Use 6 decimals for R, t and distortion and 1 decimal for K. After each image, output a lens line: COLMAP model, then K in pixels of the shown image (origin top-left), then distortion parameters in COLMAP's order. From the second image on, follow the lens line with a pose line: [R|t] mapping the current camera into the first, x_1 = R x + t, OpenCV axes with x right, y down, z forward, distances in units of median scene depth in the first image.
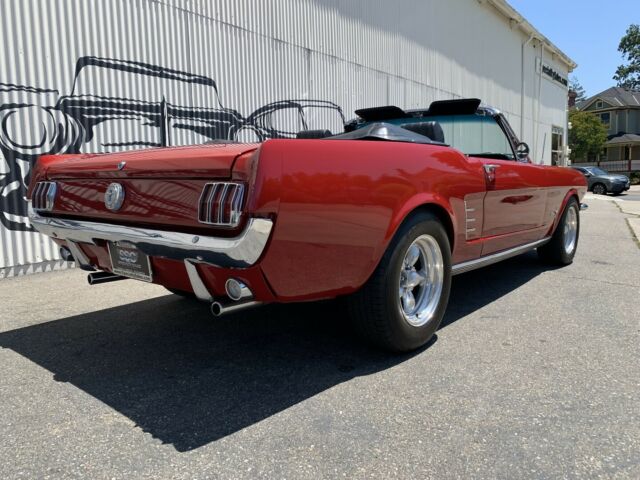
lens RADIAL K [[485.0, 0, 316.8], [0, 485.0, 235.8], [0, 0, 1]] dist [0.007672, -0.007972]
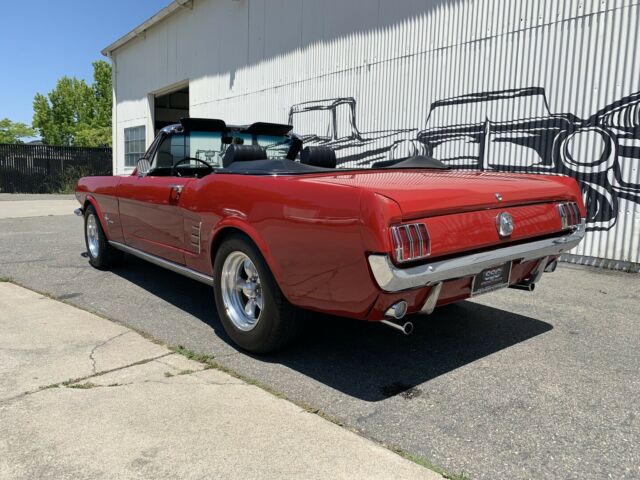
lens RADIAL K [[491.6, 0, 329.6], [0, 491.6, 238.1], [0, 0, 1]] dist [0.005966, -0.007257]
pose [[-0.225336, 0.135515, -0.964810, 0.983111], [-0.132392, 0.976835, 0.168124, -0.151203], [0.965244, 0.165617, -0.202176, 0.938100]]
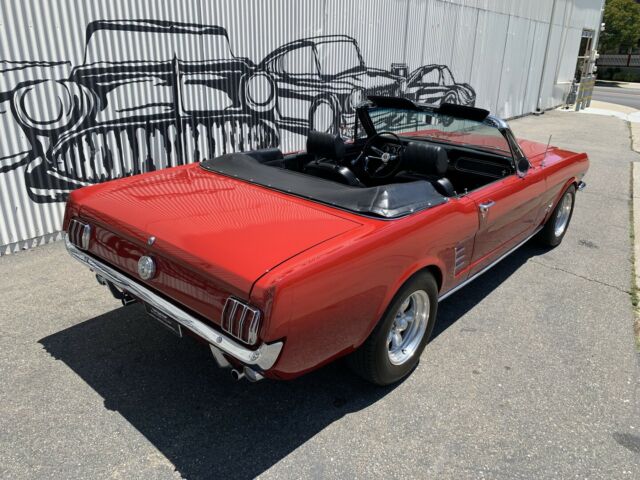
lens RADIAL K [[484.7, 0, 321.5], [0, 484.7, 235.5], [0, 0, 1]] dist [0.005460, -0.007720]
pose [[0.998999, 0.044729, -0.001131, -0.001233], [-0.043107, 0.968929, 0.243552, -0.184583], [0.011990, -0.243260, 0.969887, -0.038565]]
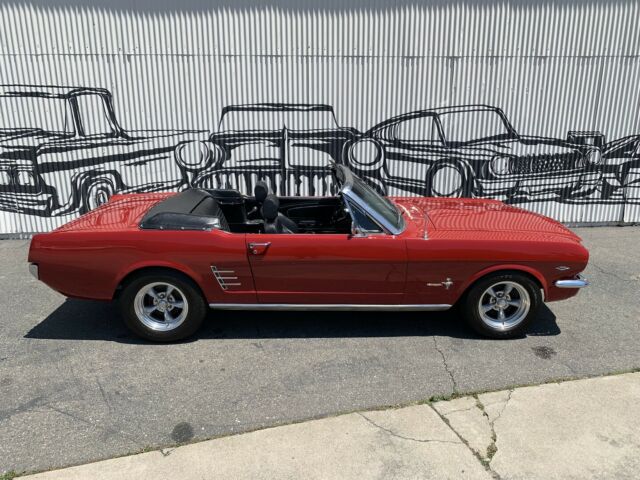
lens RADIAL K [[478.1, 0, 324.2], [0, 478.1, 242.5], [0, 0, 1]] dist [0.063320, -0.081868]
pose [[0.671712, 0.219304, -0.707608, 0.838484], [-0.099806, 0.973260, 0.206893, -0.258556], [0.734059, -0.068349, 0.675638, 0.121340]]
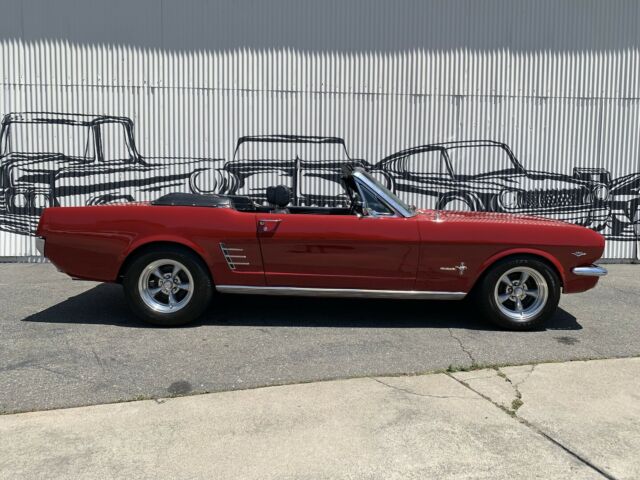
lens RADIAL K [[478.0, 0, 329.3], [0, 478.0, 238.1], [0, 0, 1]] dist [0.090509, -0.138812]
pose [[0.663325, 0.091042, -0.742773, 0.858734], [-0.113068, 0.993370, 0.020784, -0.081789], [0.739740, 0.070197, 0.669221, 0.124771]]
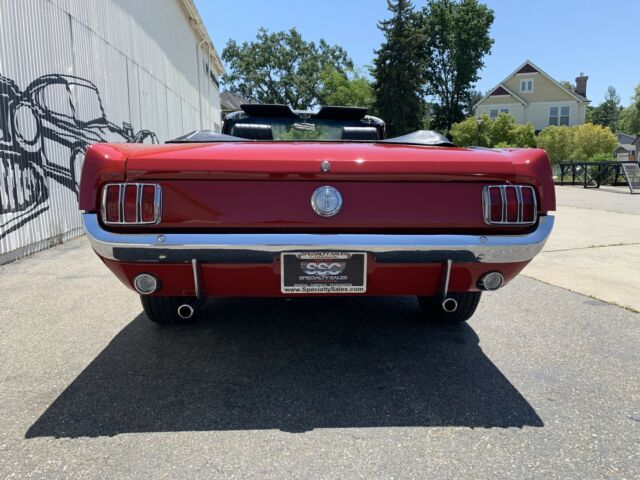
lens RADIAL K [[485.0, 0, 316.8], [0, 485.0, 235.8], [0, 0, 1]] dist [0.007672, -0.007972]
pose [[0.733029, -0.079278, 0.675562, -0.412615], [0.067279, 0.996765, 0.043970, -0.023815], [-0.676862, 0.013219, 0.735991, 0.154747]]
